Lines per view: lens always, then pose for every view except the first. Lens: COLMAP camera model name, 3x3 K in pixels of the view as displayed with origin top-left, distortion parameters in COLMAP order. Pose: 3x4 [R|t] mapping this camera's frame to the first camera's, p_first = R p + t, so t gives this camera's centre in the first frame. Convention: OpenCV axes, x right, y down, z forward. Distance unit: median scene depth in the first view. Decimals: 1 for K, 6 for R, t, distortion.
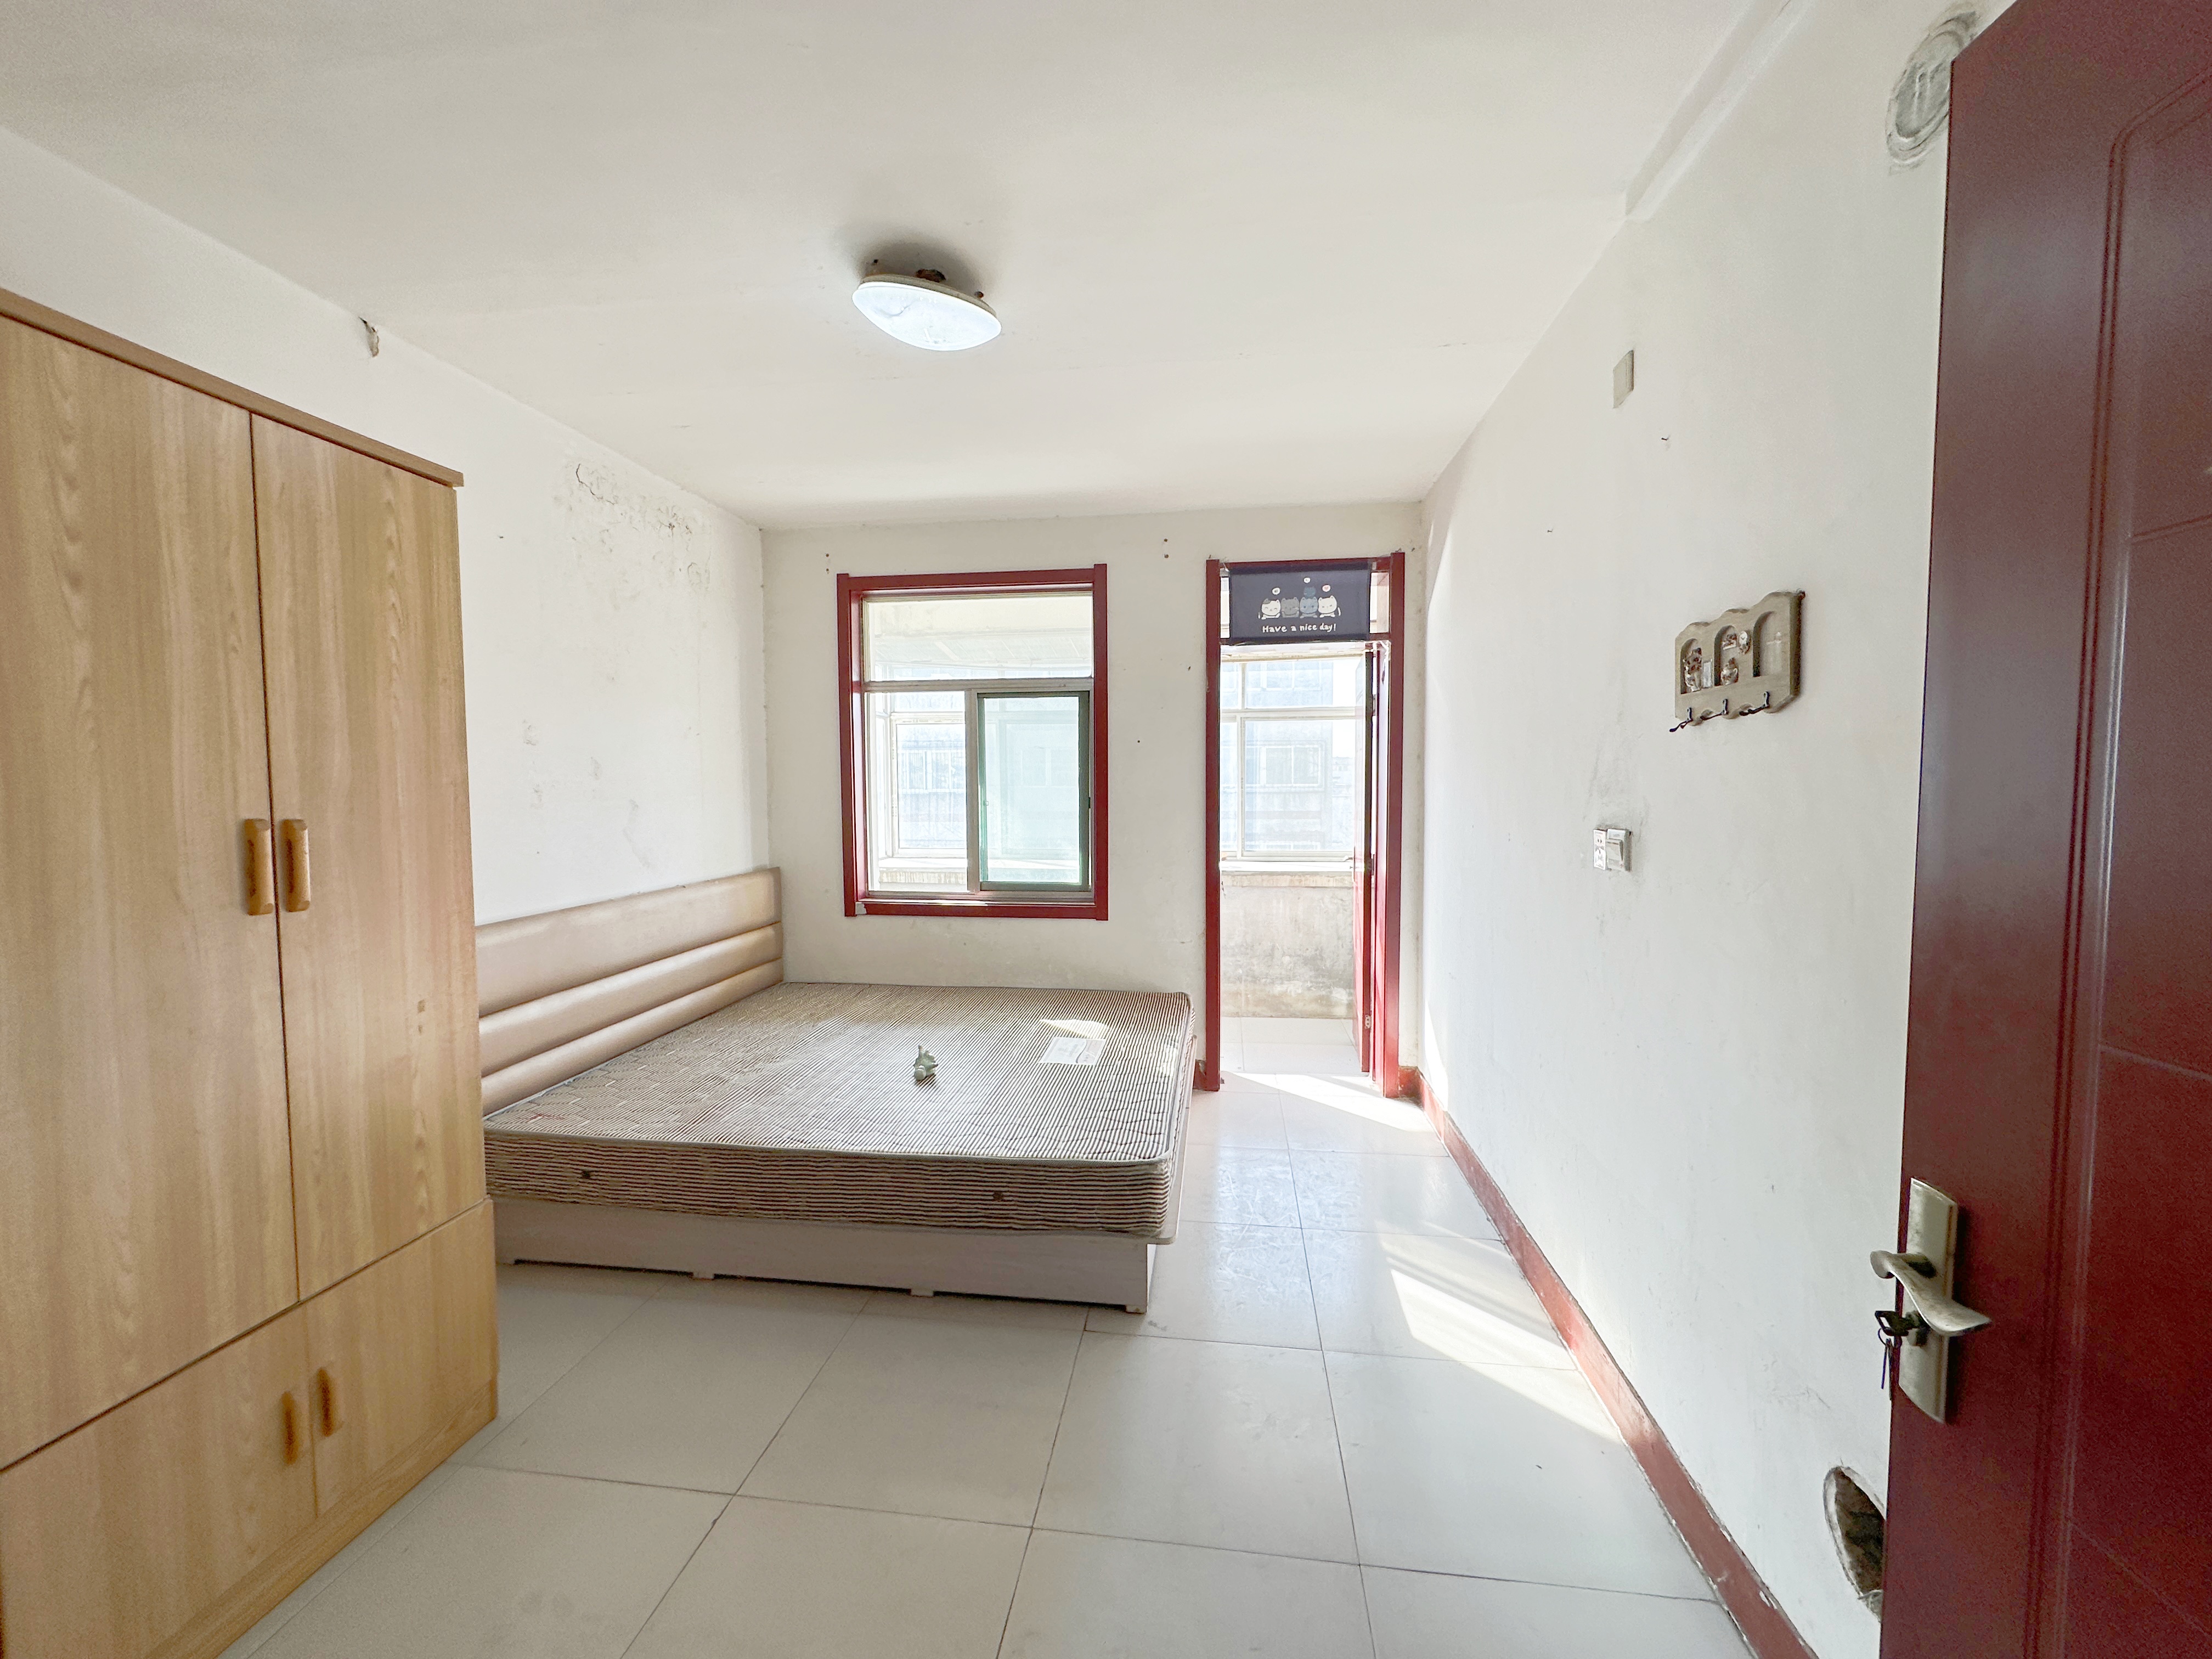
lens RADIAL K [[884.8, 0, 1101.1], [0, 884.8, 827.6], [0, 0, 1]] dist [0.004610, 0.000683]
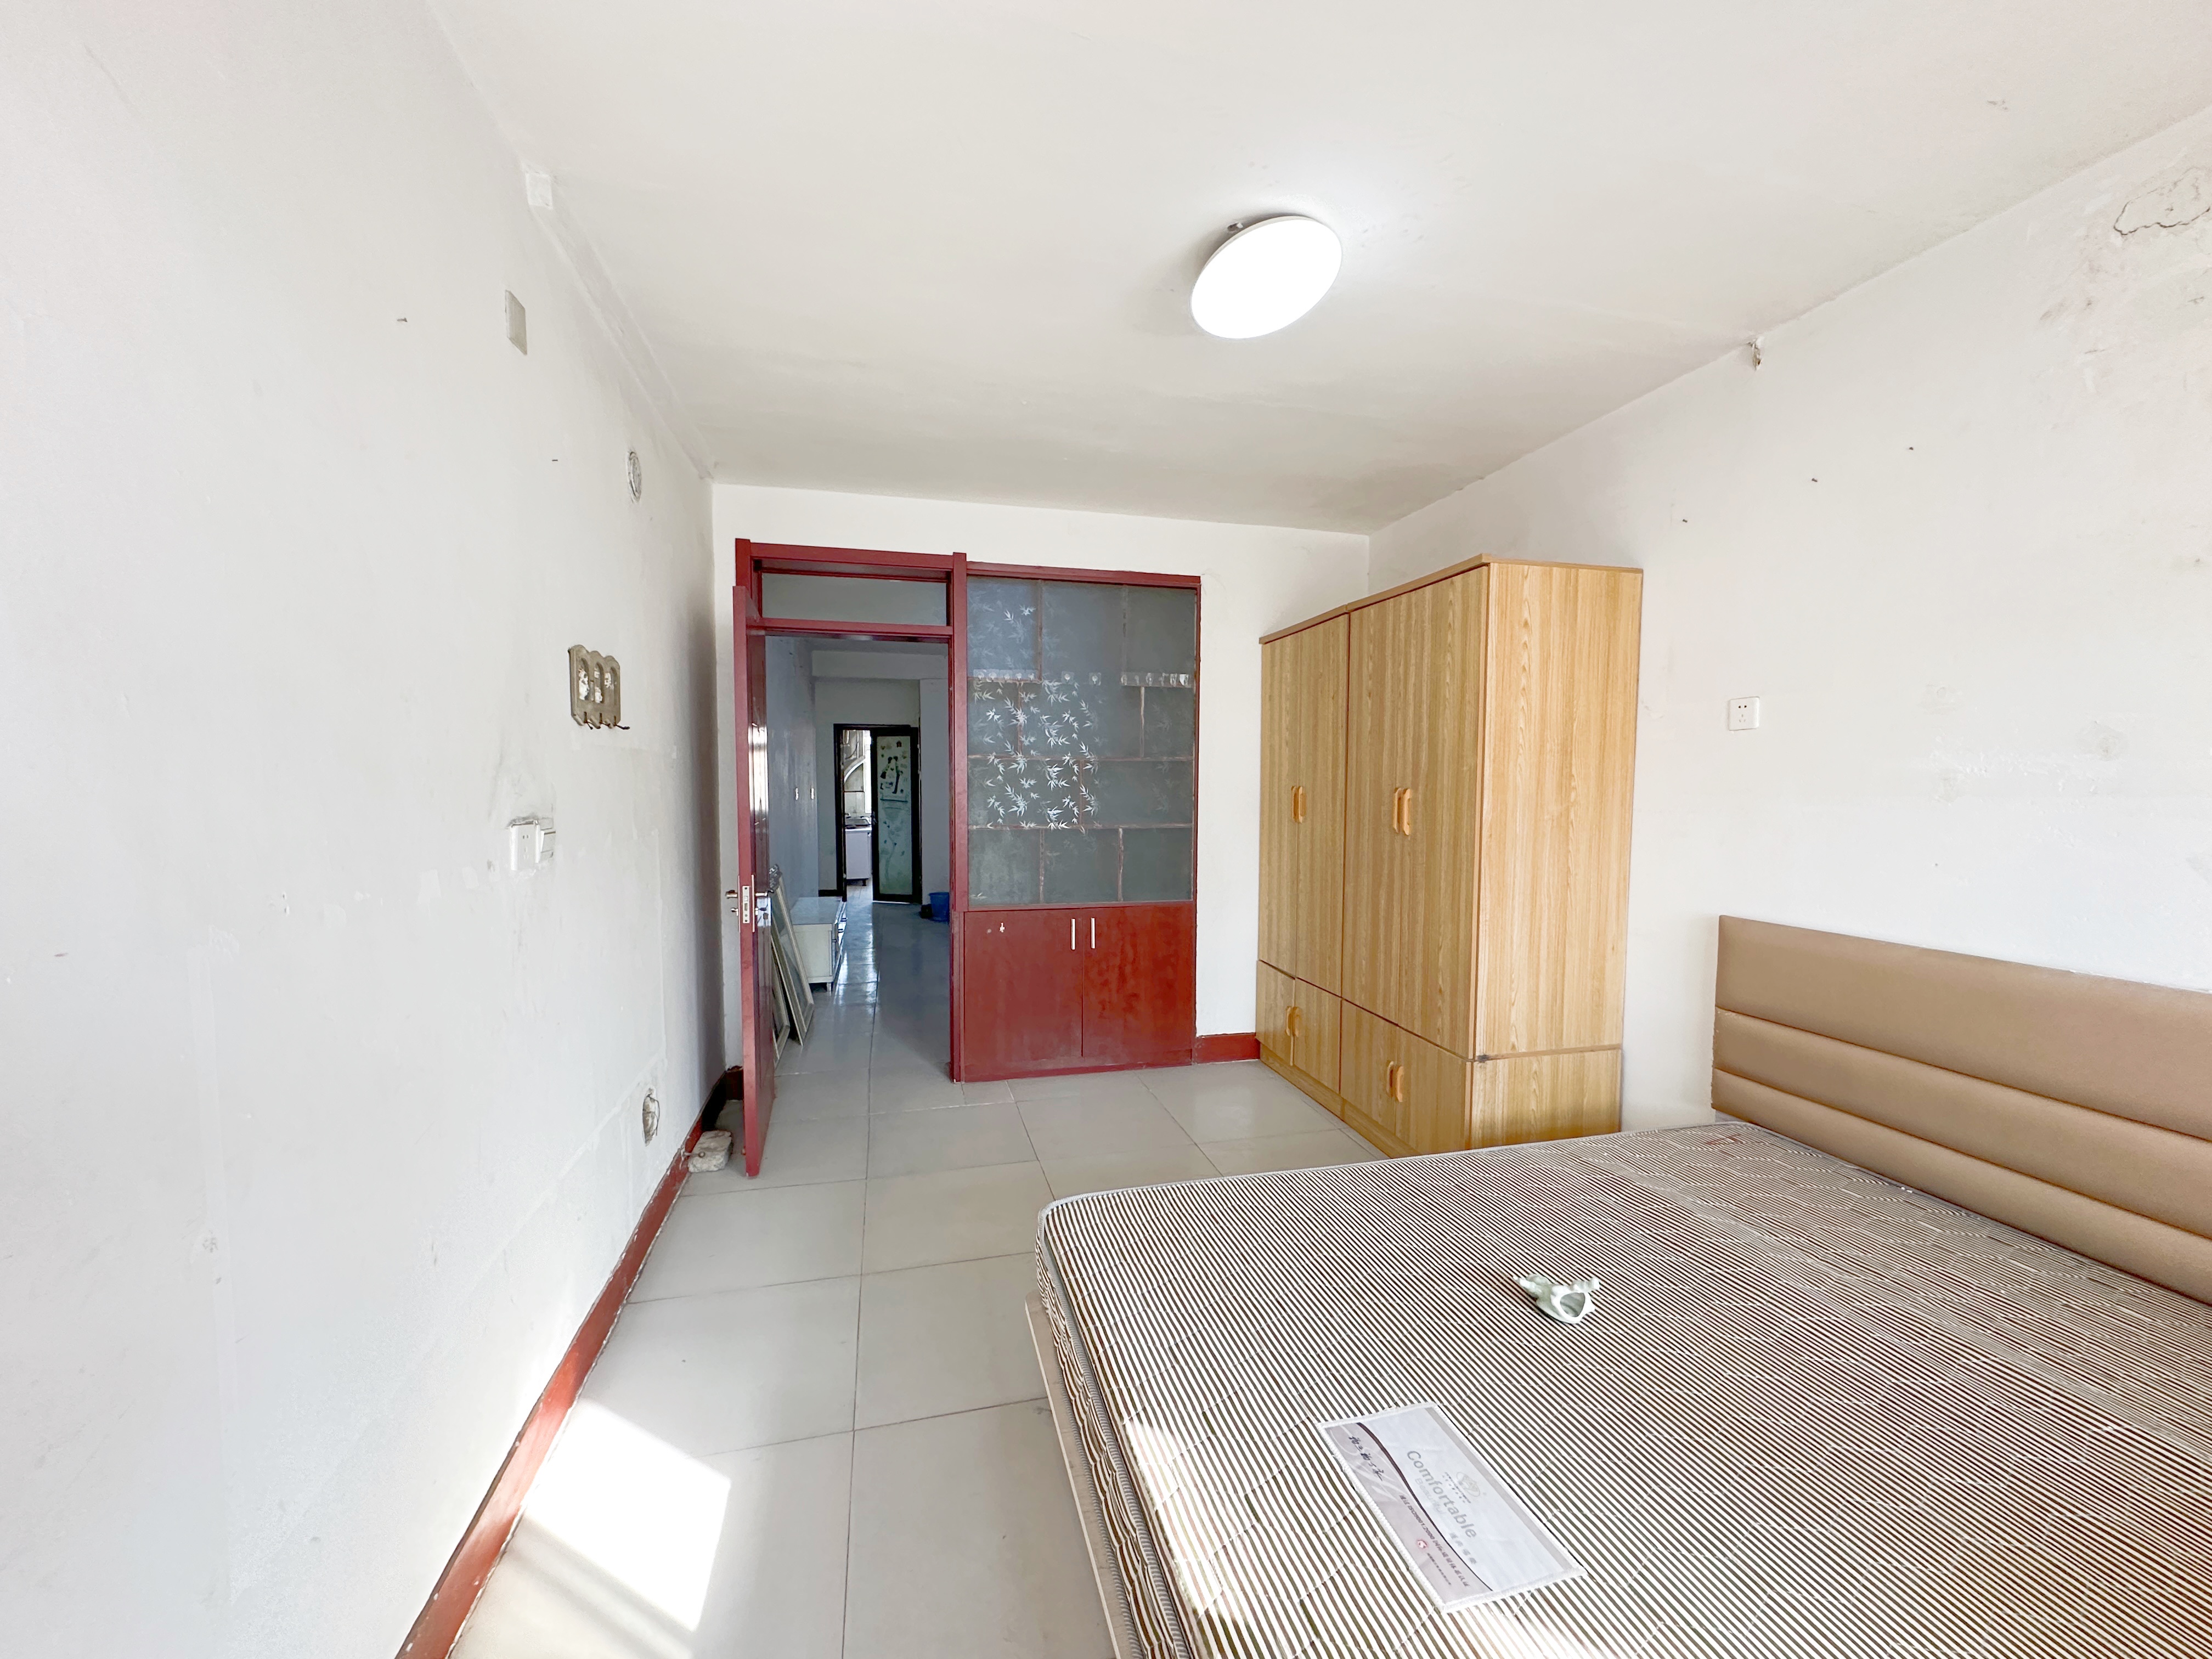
lens RADIAL K [[884.8, 0, 1111.4], [0, 884.8, 839.8], [0, 0, 1]] dist [0.004610, 0.000683]
pose [[-0.924550, 0.028809, -0.379969, 0.457416], [-0.018869, 0.992454, 0.121160, -0.119989], [0.380592, 0.119188, -0.917030, 2.505484]]
